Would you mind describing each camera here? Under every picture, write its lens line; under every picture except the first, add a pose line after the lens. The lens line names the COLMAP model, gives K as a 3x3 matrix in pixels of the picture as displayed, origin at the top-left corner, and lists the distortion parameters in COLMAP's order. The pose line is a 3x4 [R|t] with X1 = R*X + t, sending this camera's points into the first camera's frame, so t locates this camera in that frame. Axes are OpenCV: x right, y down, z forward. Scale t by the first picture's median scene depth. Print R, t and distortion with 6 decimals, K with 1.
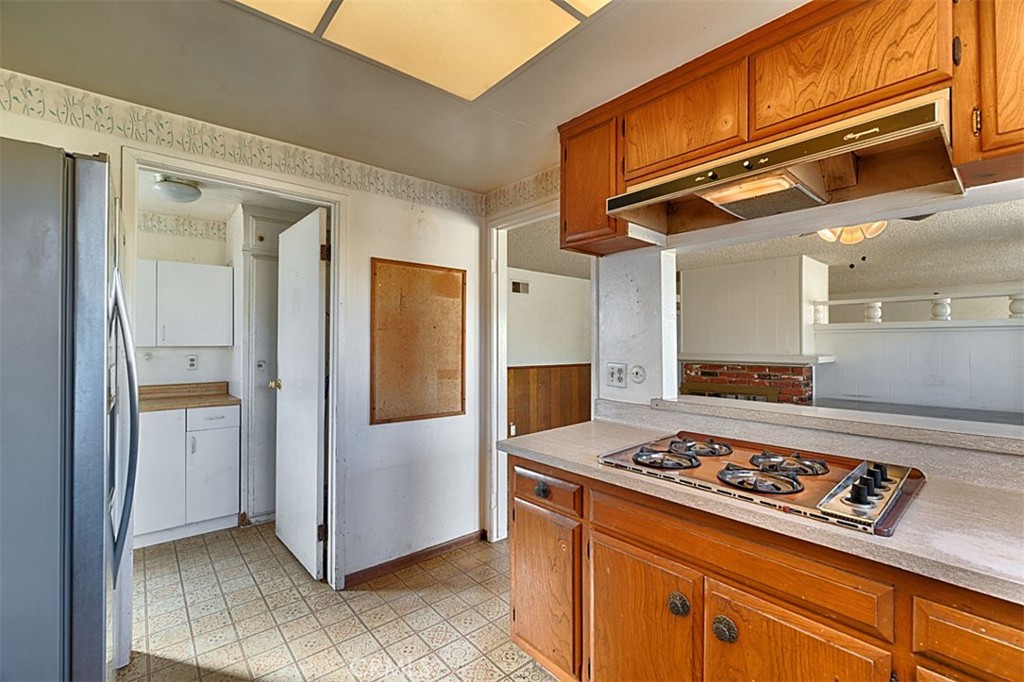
lens RADIAL K [[445.6, 0, 521.6], [0, 445.6, 343.4], [0, 0, 1]] dist [0.001357, -0.001302]
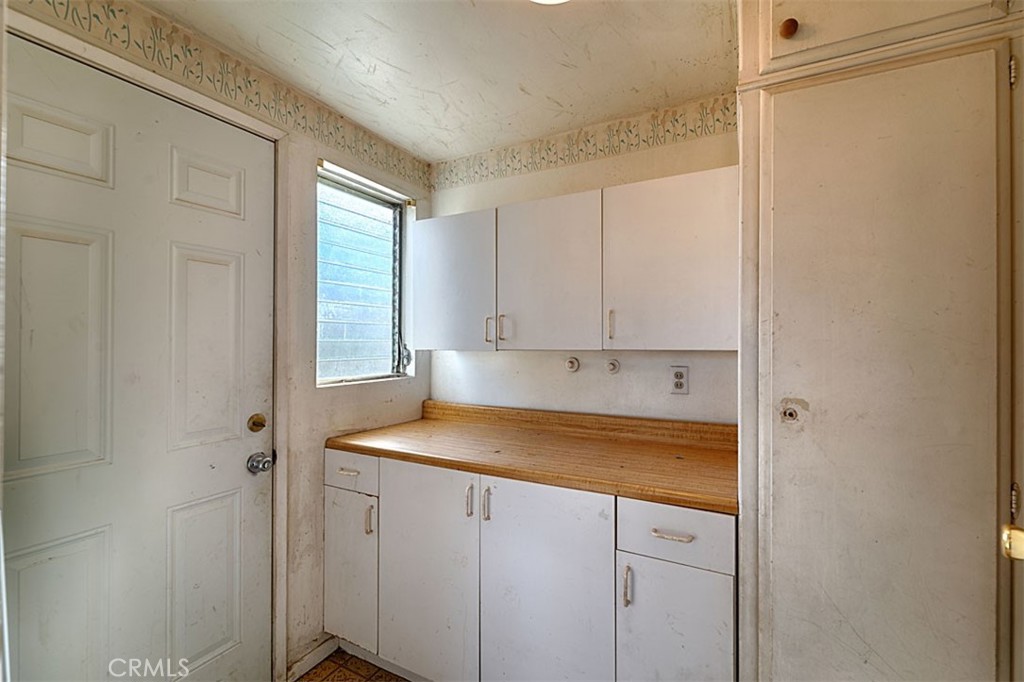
lens RADIAL K [[445.6, 0, 510.0], [0, 445.6, 338.2], [0, 0, 1]] dist [0.001357, -0.001302]
pose [[0.353338, -0.008132, -0.935461, -0.328733], [0.005538, 0.999963, -0.006601, -0.004086], [0.935479, -0.002848, 0.353370, 0.645340]]
